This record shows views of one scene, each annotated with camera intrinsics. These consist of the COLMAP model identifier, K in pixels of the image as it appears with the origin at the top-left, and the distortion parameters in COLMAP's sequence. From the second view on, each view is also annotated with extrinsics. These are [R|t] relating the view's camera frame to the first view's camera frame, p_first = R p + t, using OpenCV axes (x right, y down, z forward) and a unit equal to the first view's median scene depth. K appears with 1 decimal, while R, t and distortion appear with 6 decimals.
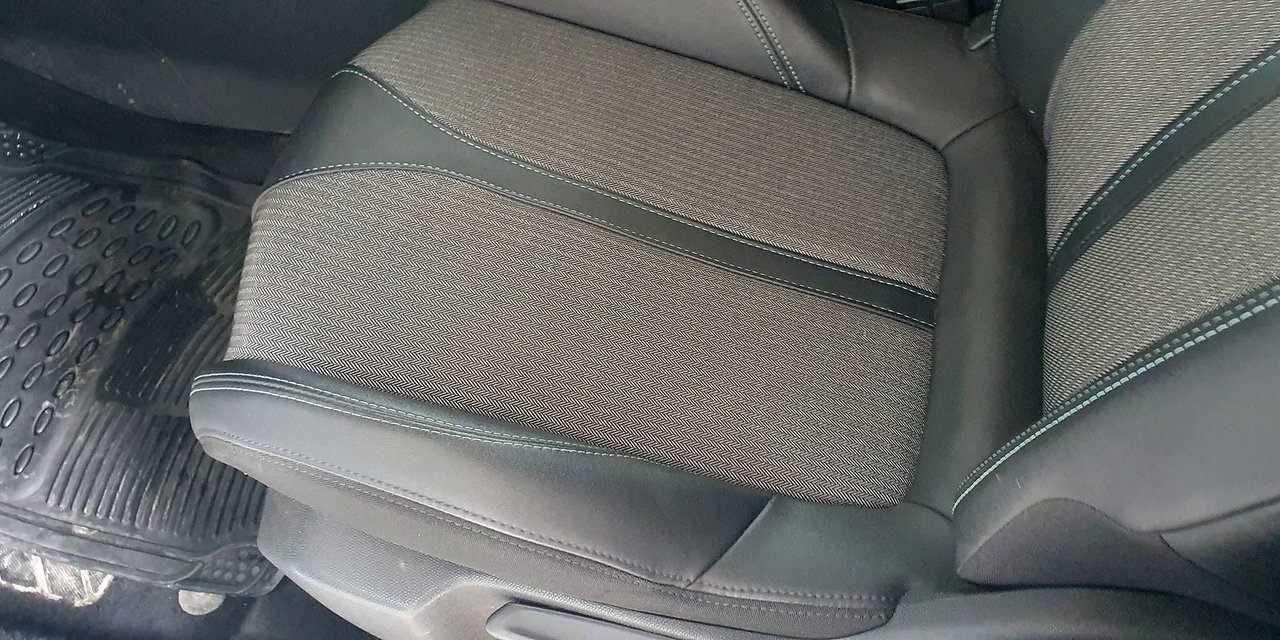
lens RADIAL K [[1075.1, 0, 622.7], [0, 1075.1, 339.1], [0, 0, 1]] dist [0.081807, -0.129342]
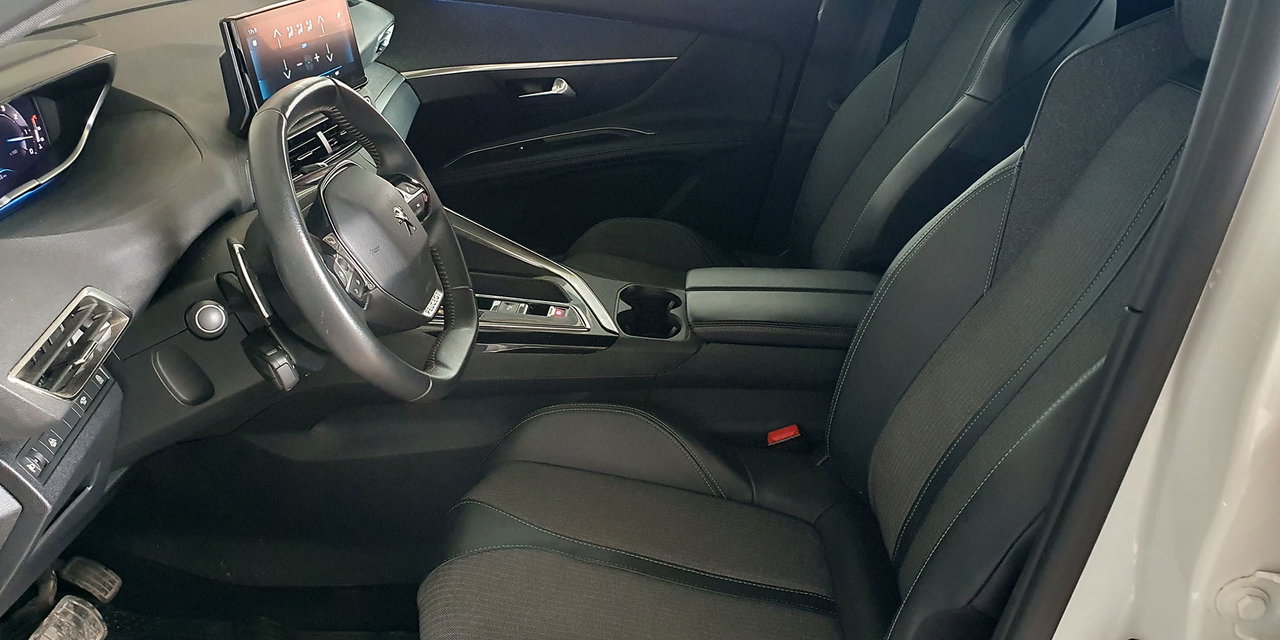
lens RADIAL K [[1075.1, 0, 622.7], [0, 1075.1, 339.1], [0, 0, 1]] dist [0.081807, -0.129342]
pose [[0.979937, -0.055128, 0.191531, -0.293034], [0.139296, 0.876752, -0.460330, 0.297721], [-0.142548, 0.477774, 0.866841, -0.529113]]
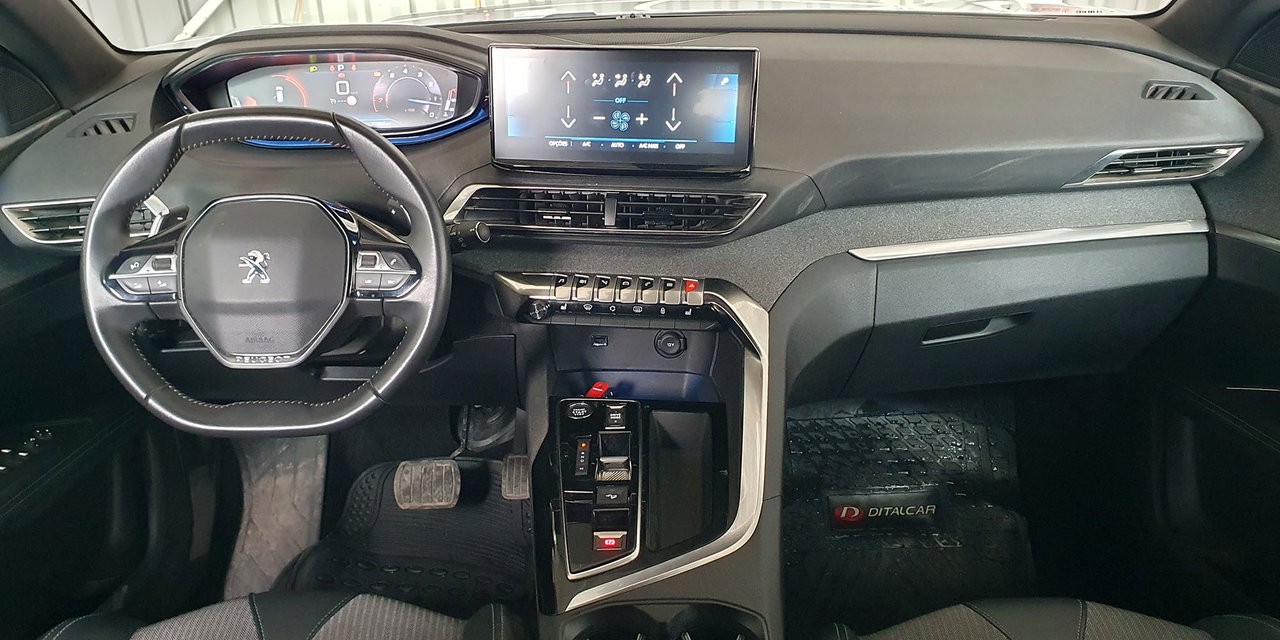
lens RADIAL K [[1075.1, 0, 622.7], [0, 1075.1, 339.1], [0, 0, 1]] dist [0.081807, -0.129342]
pose [[0.261377, 0.453126, -0.852267, 0.870122], [-0.771167, 0.629054, 0.097945, -0.812140], [0.580503, 0.631639, 0.513856, 0.194084]]
